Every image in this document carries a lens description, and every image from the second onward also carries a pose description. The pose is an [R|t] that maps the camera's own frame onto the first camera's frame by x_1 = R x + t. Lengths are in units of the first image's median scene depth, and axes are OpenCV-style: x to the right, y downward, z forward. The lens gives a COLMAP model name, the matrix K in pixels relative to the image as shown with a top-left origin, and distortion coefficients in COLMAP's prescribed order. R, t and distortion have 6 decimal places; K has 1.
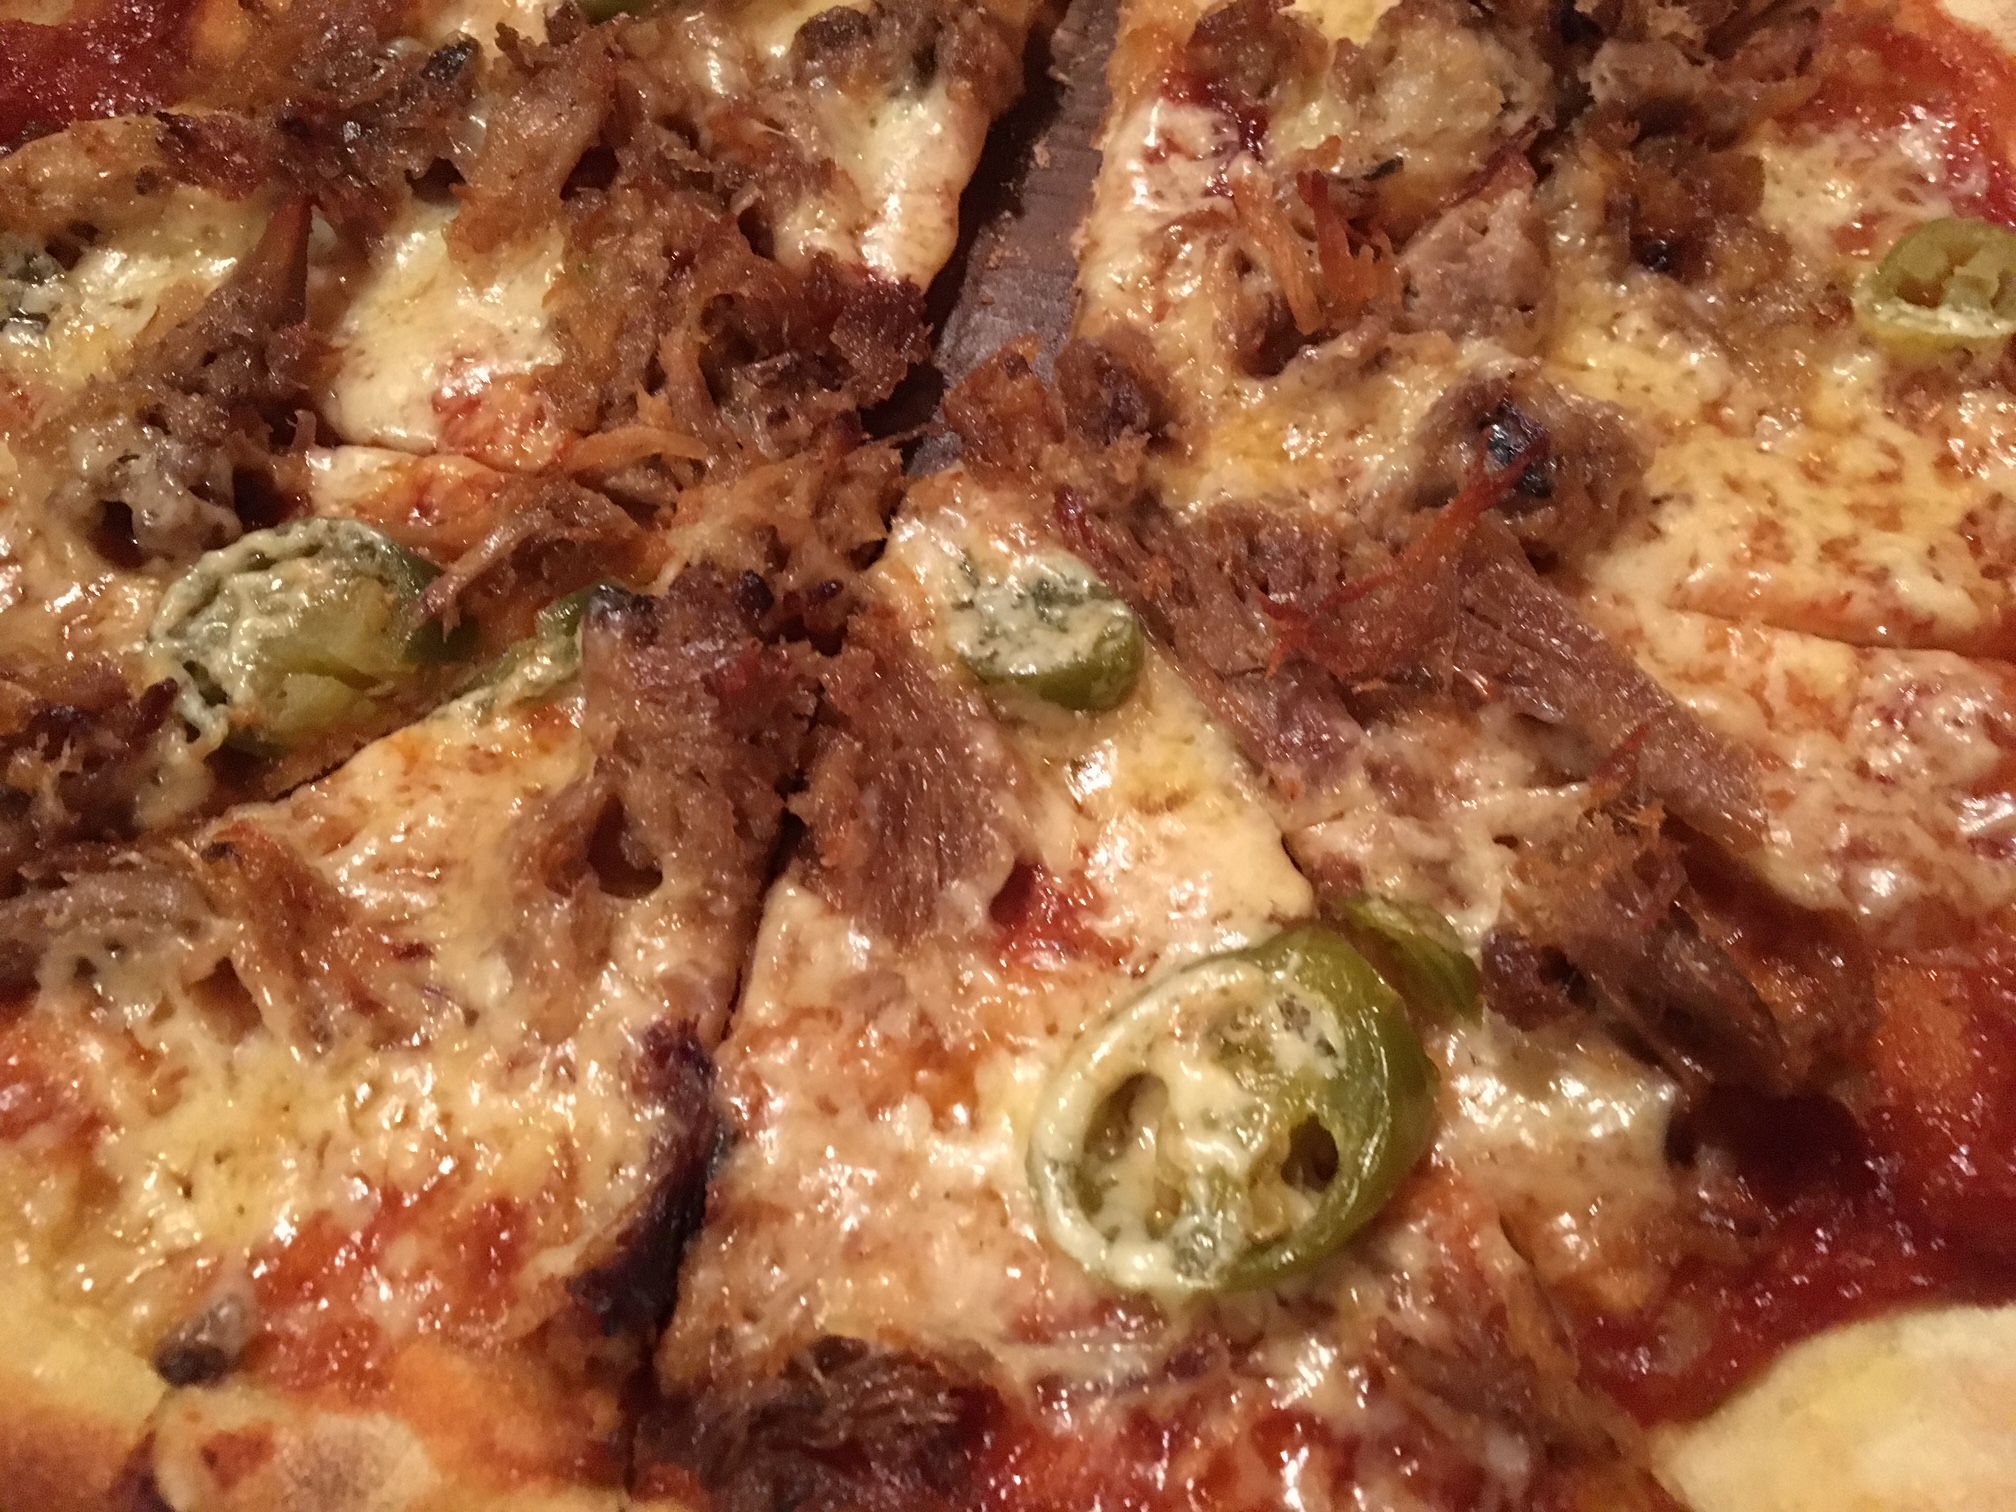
lens RADIAL K [[1724.5, 0, 1008.0], [0, 1724.5, 756.0], [0, 0, 1]] dist [0.095692, -0.189031]
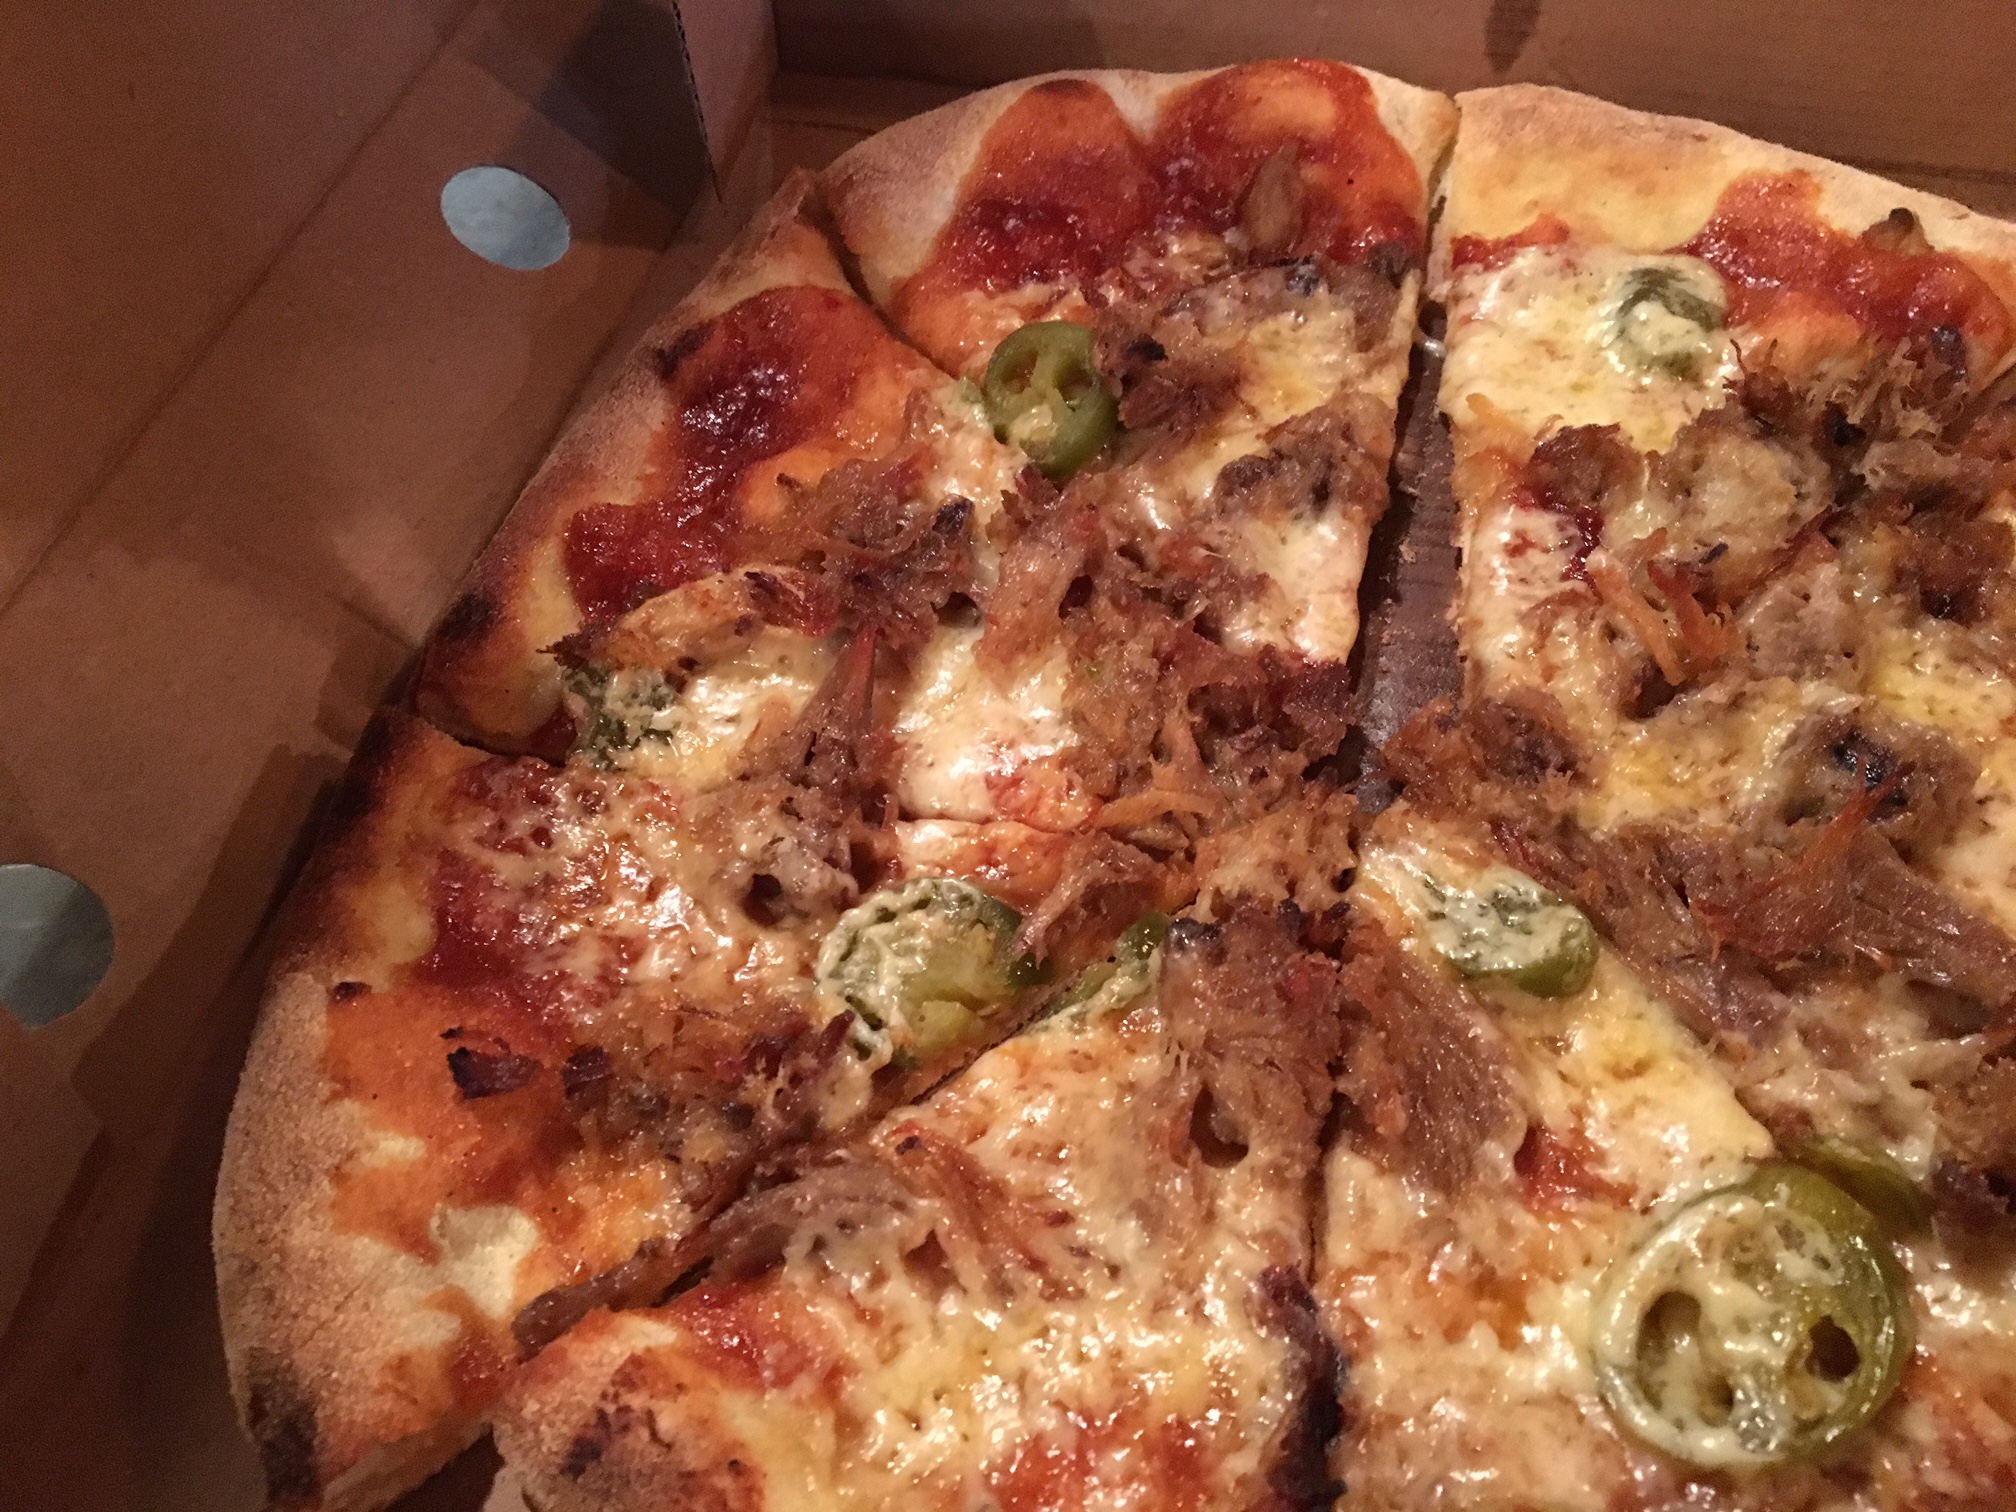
lens RADIAL K [[1724.5, 0, 1008.0], [0, 1724.5, 756.0], [0, 0, 1]] dist [0.095692, -0.189031]
pose [[0.997618, -0.060940, -0.032330, -0.290246], [0.054548, 0.983744, -0.171093, -0.004058], [0.042231, 0.168922, 0.984724, -0.267070]]
